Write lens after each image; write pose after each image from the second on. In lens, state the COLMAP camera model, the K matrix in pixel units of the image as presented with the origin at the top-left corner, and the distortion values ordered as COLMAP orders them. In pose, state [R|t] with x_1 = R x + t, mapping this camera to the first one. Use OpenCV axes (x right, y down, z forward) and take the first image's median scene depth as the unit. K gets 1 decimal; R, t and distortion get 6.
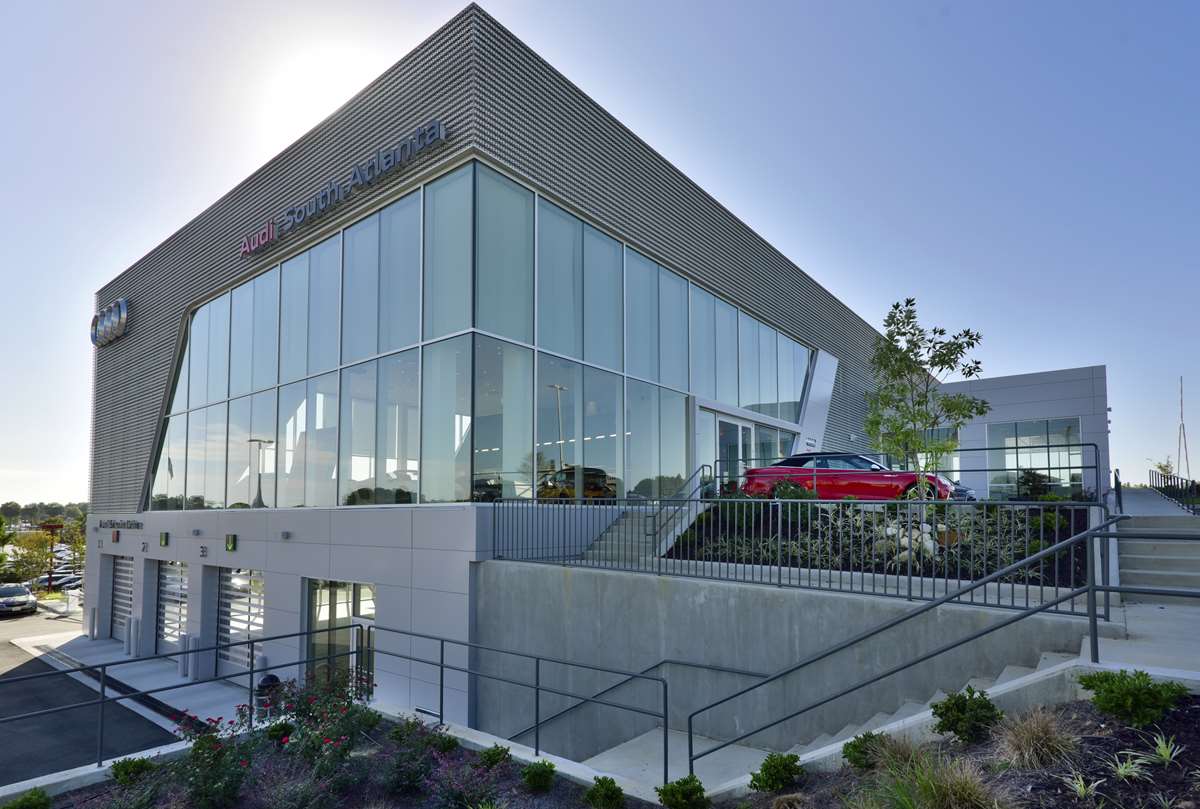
lens RADIAL K [[621.2, 0, 614.9], [0, 621.2, 487.0], [0, 0, 1]] dist [0.023603, 0.000868]
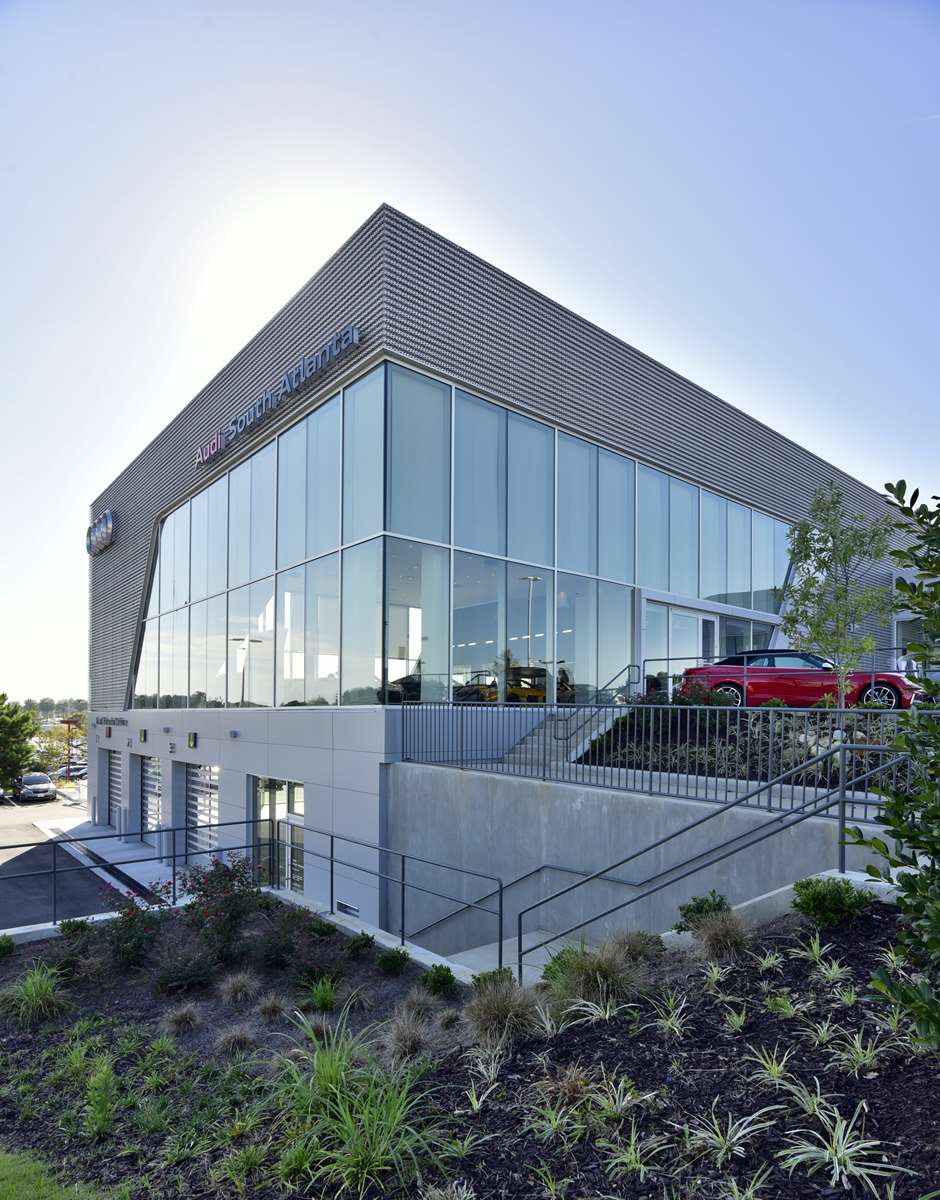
lens RADIAL K [[681.3, 0, 487.0], [0, 681.3, 714.3], [0, 0, 1]] dist [-0.003787, -0.000858]
pose [[0.982816, 0.006751, -0.184463, 0.117054], [0.001662, 0.998967, 0.045414, -0.008312], [0.184579, -0.044940, 0.981790, -0.050289]]
